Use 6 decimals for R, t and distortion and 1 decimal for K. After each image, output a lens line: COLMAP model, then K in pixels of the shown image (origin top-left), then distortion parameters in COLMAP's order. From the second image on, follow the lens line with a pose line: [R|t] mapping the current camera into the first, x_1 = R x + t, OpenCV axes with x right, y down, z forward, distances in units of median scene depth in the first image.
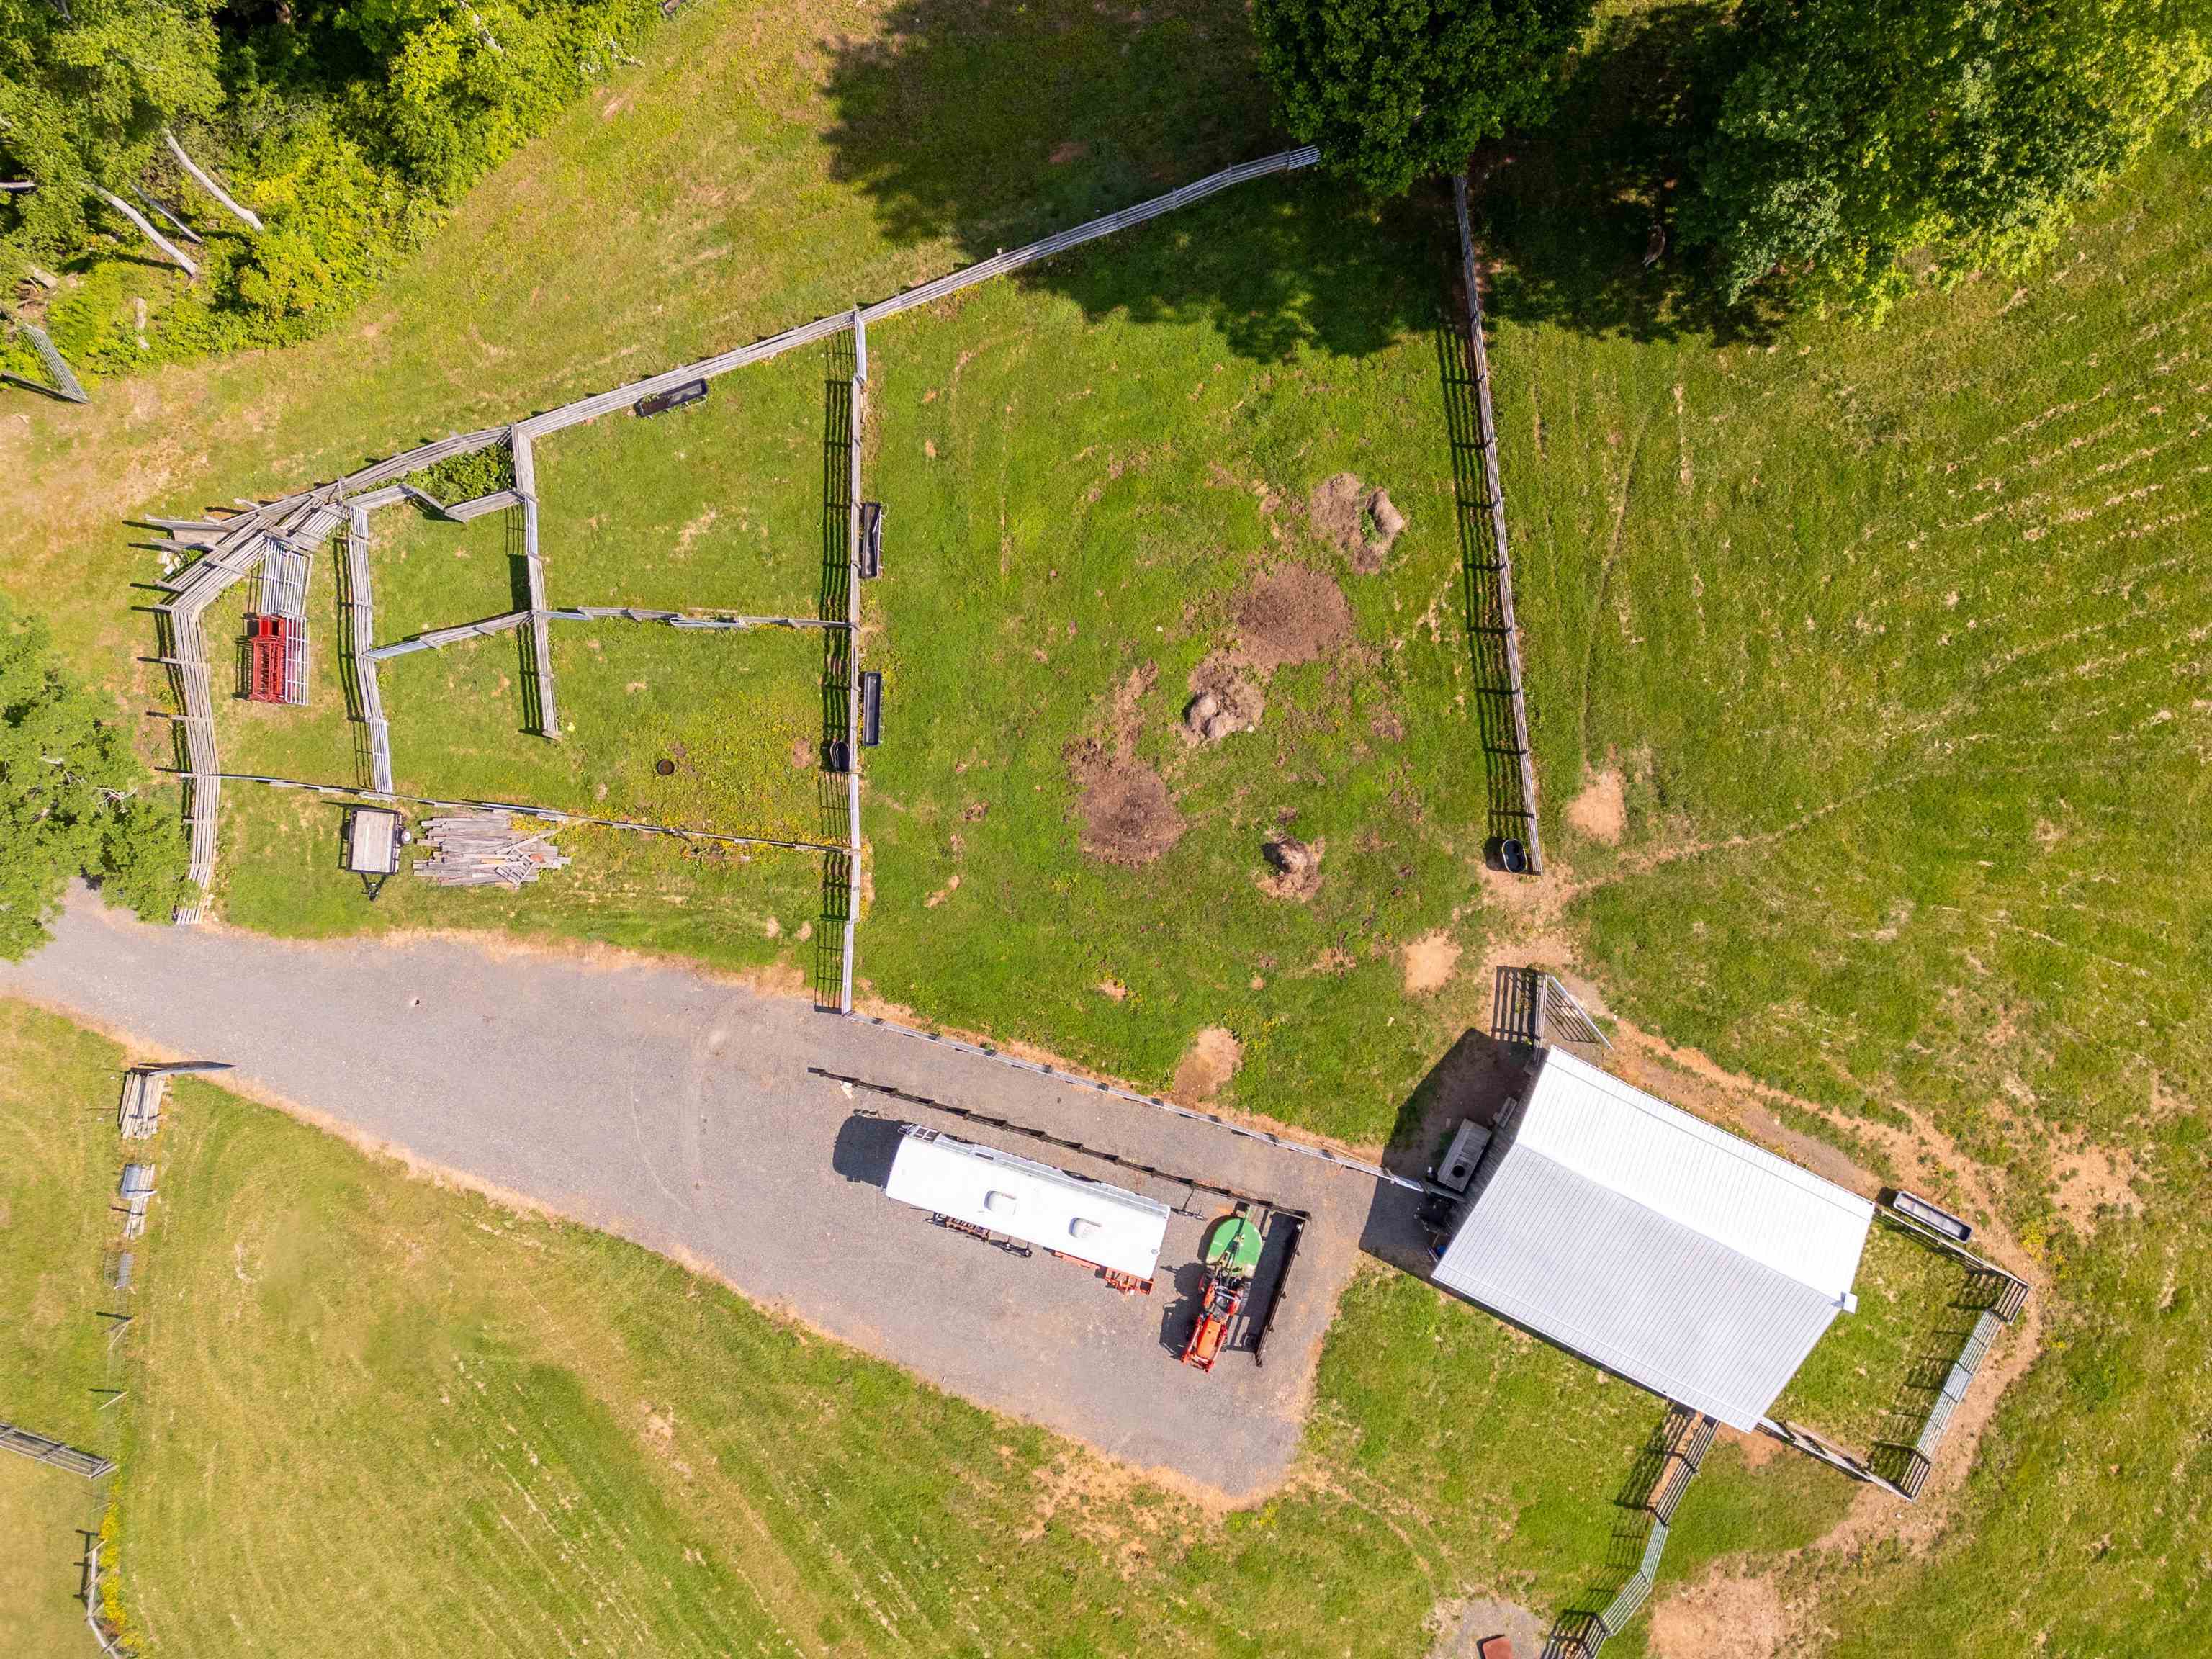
lens RADIAL K [[1529.1, 0, 1070.0], [0, 1529.1, 826.1], [0, 0, 1]] dist [0.088607, -0.084016]
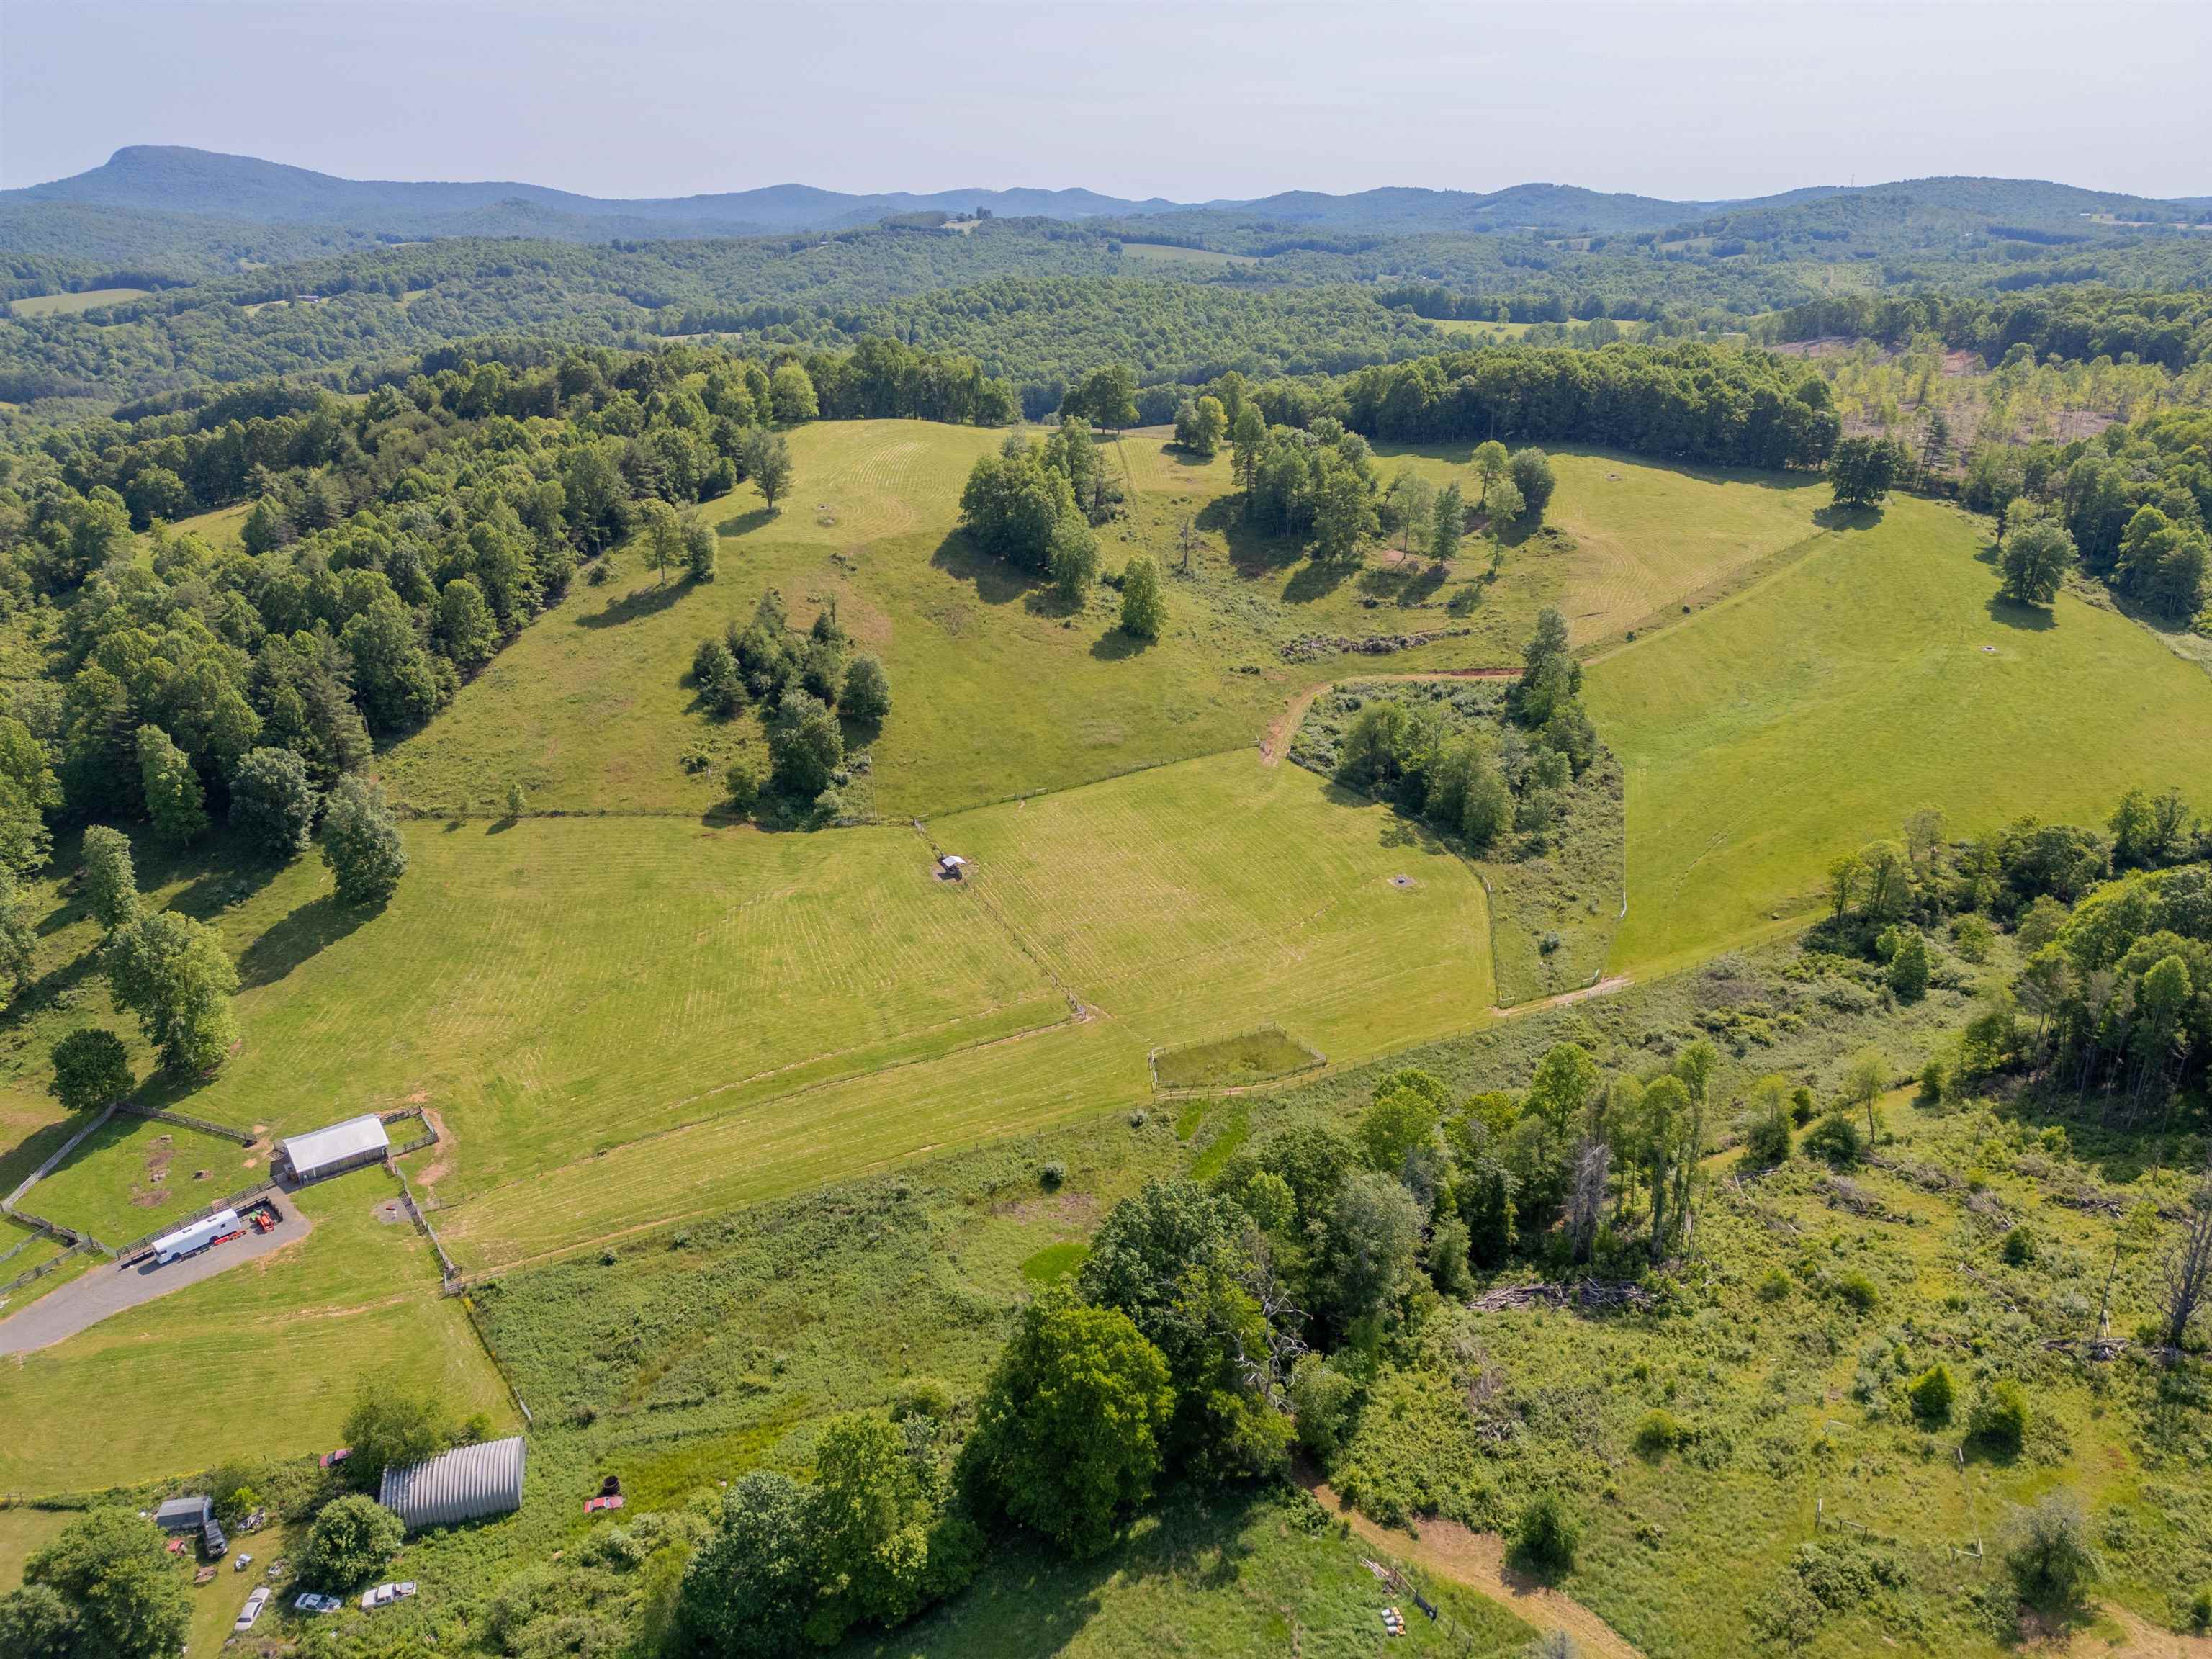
lens RADIAL K [[1549.1, 0, 1102.0], [0, 1549.1, 823.8], [0, 0, 1]] dist [0.072569, -0.062978]
pose [[0.446738, -0.316053, 0.836980, -1.944769], [0.894574, 0.171092, -0.412873, 3.633447], [-0.012711, 0.933187, 0.359166, -1.335261]]
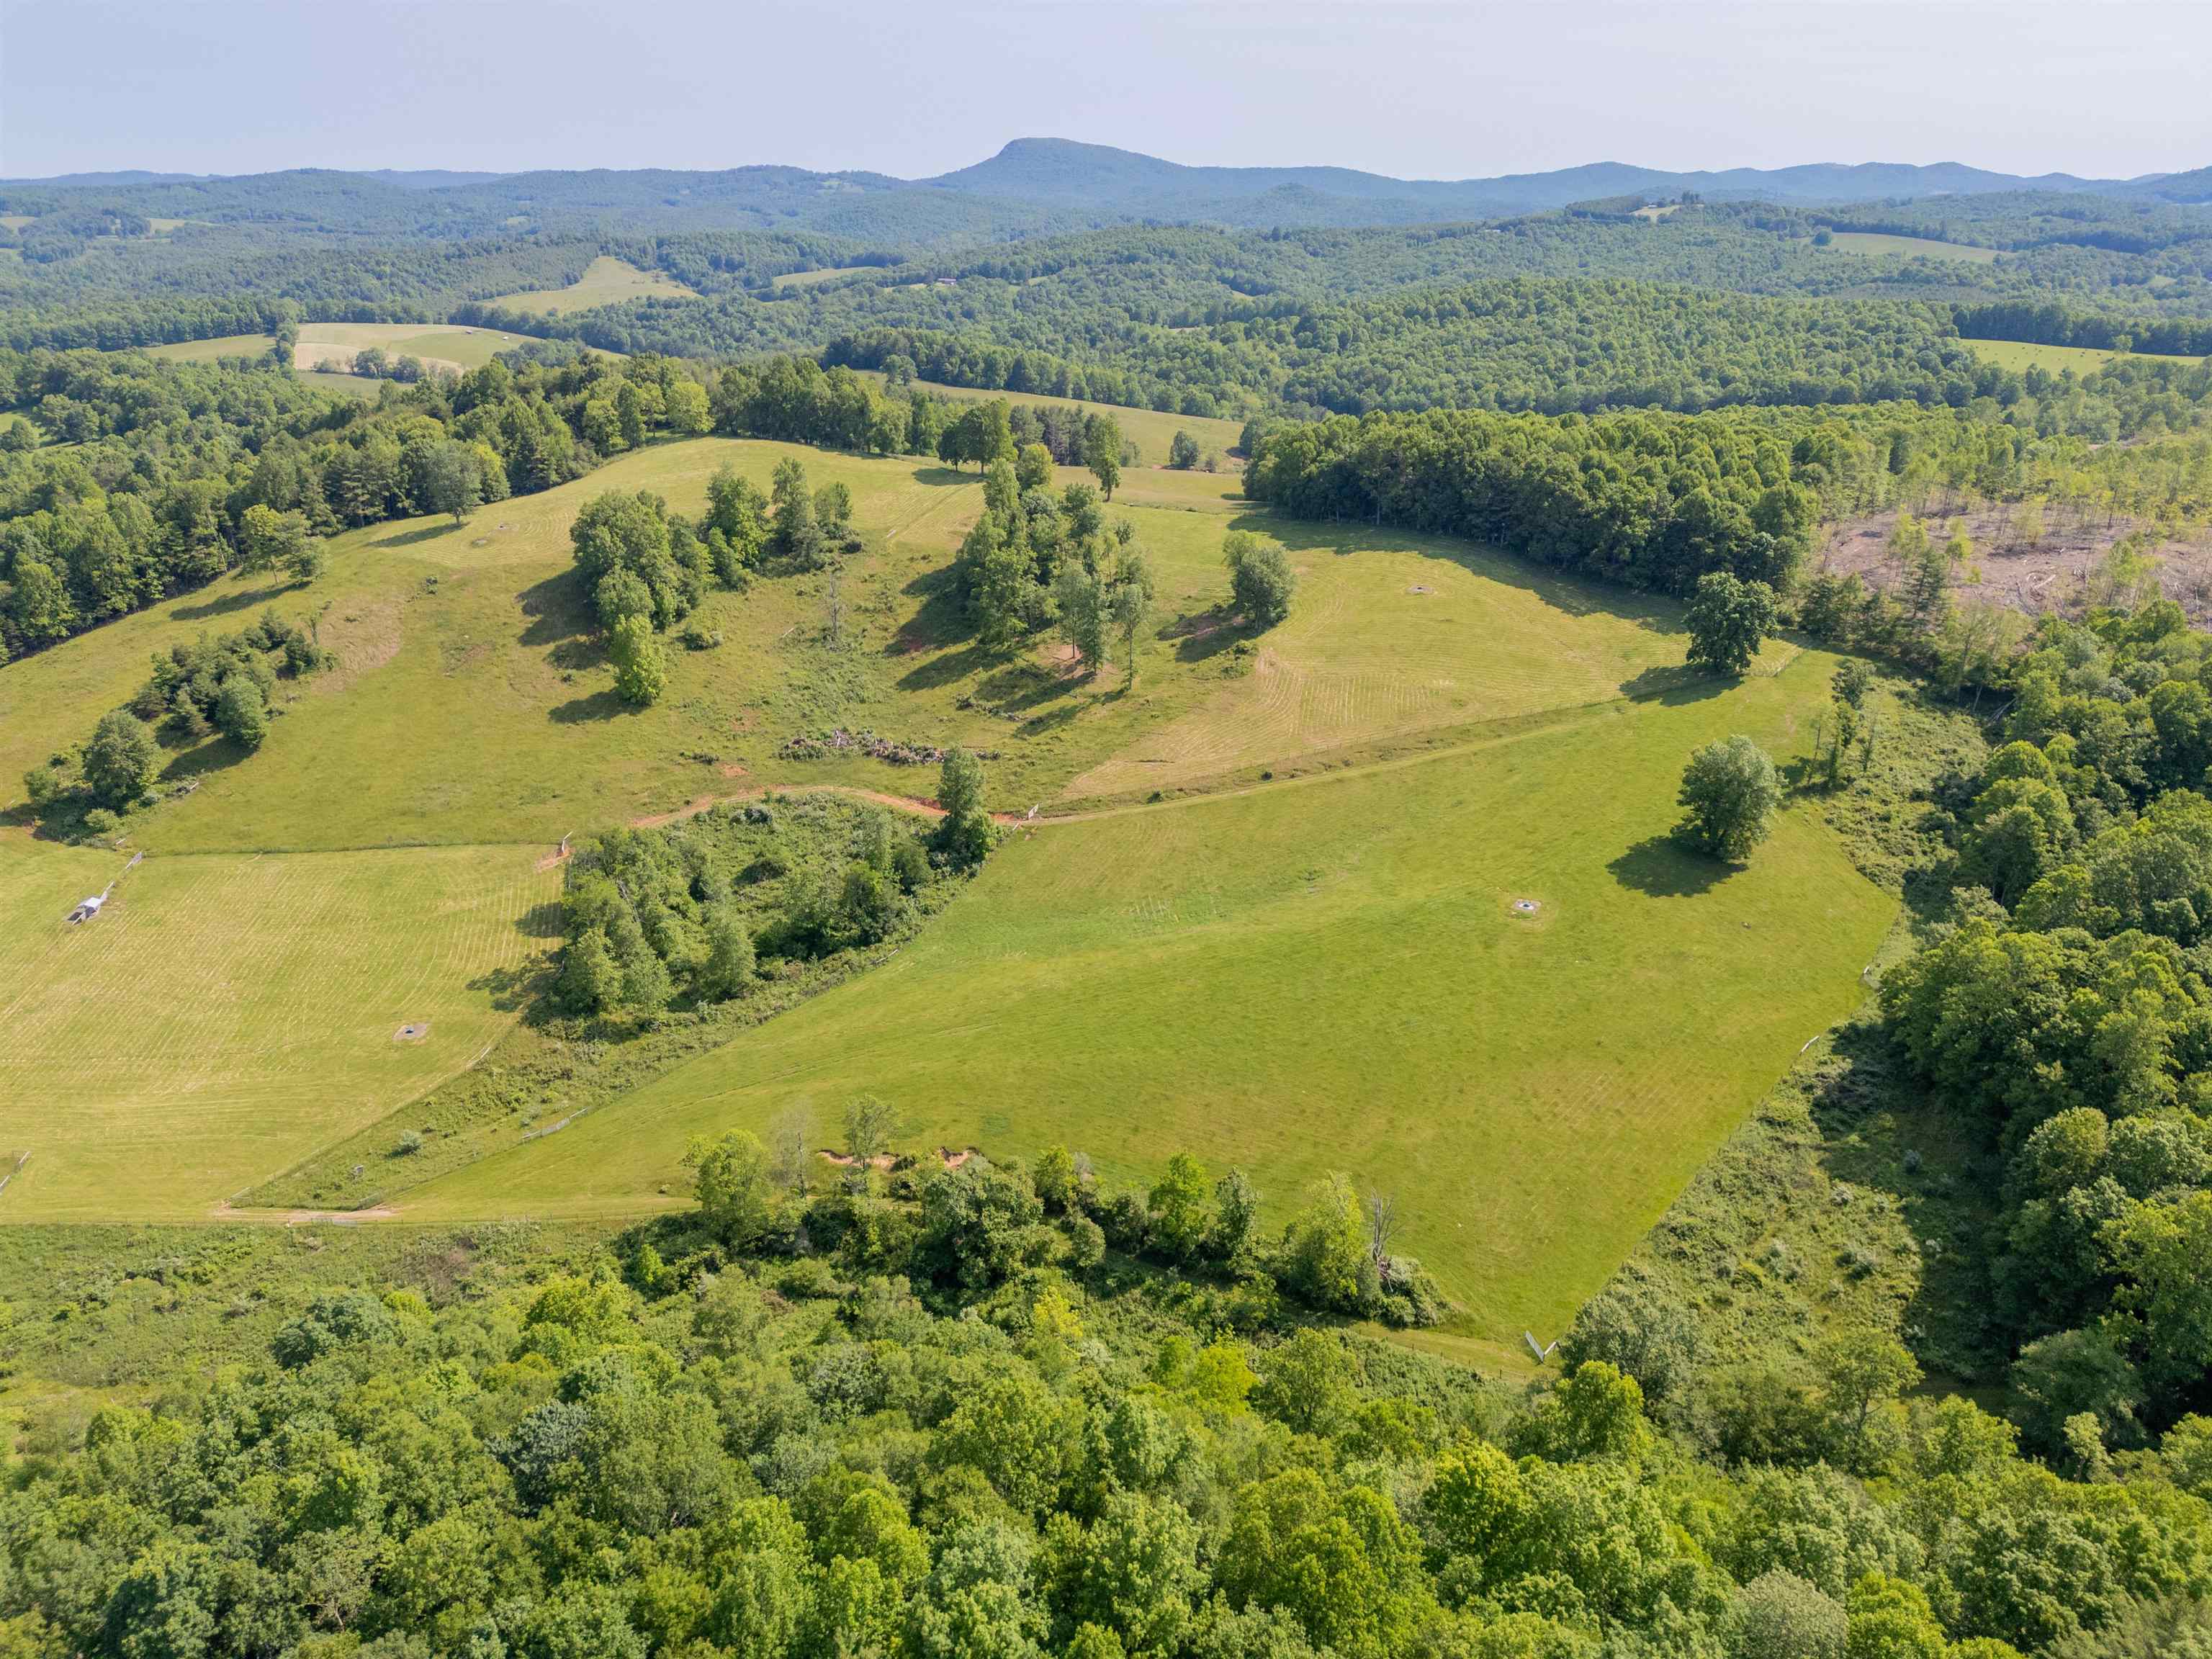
lens RADIAL K [[1546.4, 0, 1101.9], [0, 1546.4, 827.4], [0, 0, 1]] dist [0.077461, -0.071016]
pose [[0.819629, -0.202455, 0.535930, 2.368830], [0.572559, 0.321537, -0.754182, 7.021402], [-0.019634, 0.925001, 0.379458, -1.644120]]
